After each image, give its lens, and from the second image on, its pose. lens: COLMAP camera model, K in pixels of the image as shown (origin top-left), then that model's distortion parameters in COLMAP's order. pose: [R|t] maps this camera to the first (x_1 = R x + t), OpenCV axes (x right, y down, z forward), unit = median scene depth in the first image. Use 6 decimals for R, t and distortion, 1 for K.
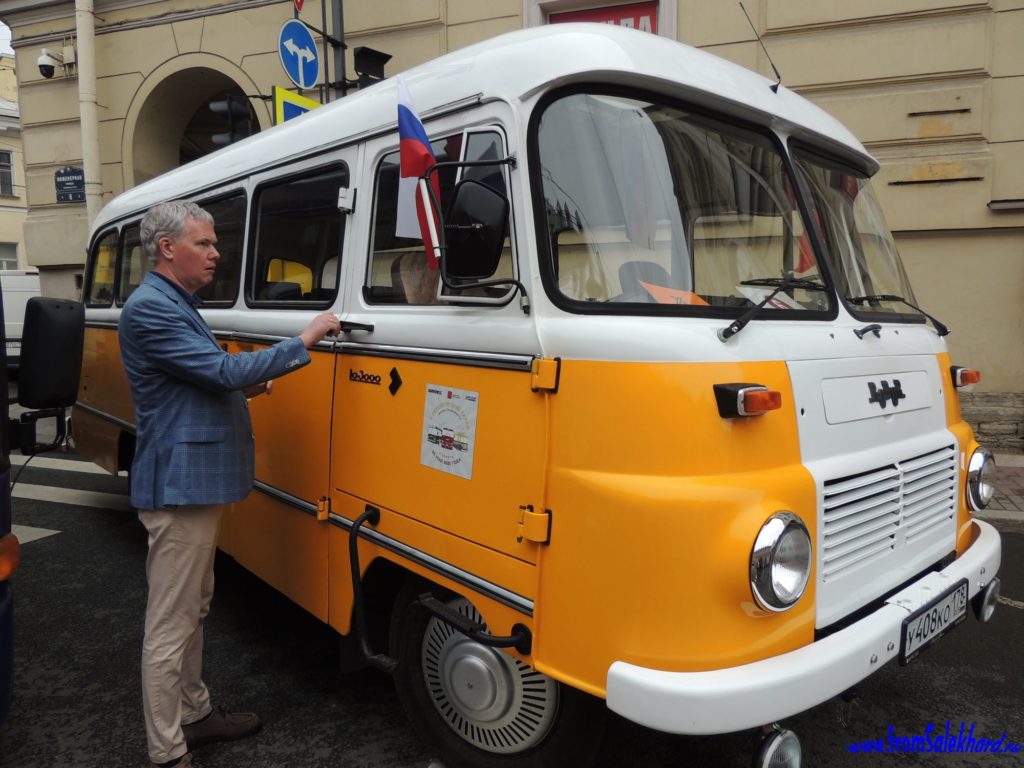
lens RADIAL K [[733.8, 0, 511.9], [0, 733.8, 379.4], [0, 0, 1]] dist [-0.004531, -0.001853]
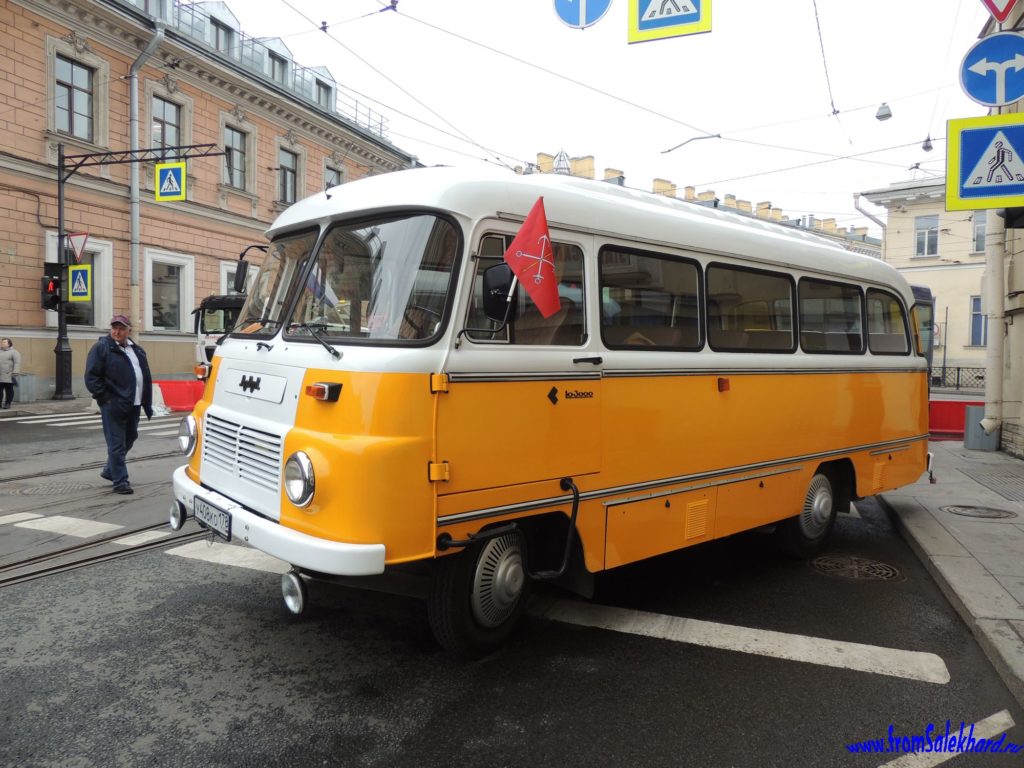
lens RADIAL K [[733.8, 0, 510.5], [0, 733.8, 382.7], [0, 0, 1]] dist [-0.004531, -0.001853]
pose [[-0.024011, 0.042888, -0.998791, 1.949679], [-0.117078, 0.992084, 0.045414, -0.115095], [0.992832, 0.118027, -0.018800, 1.468749]]
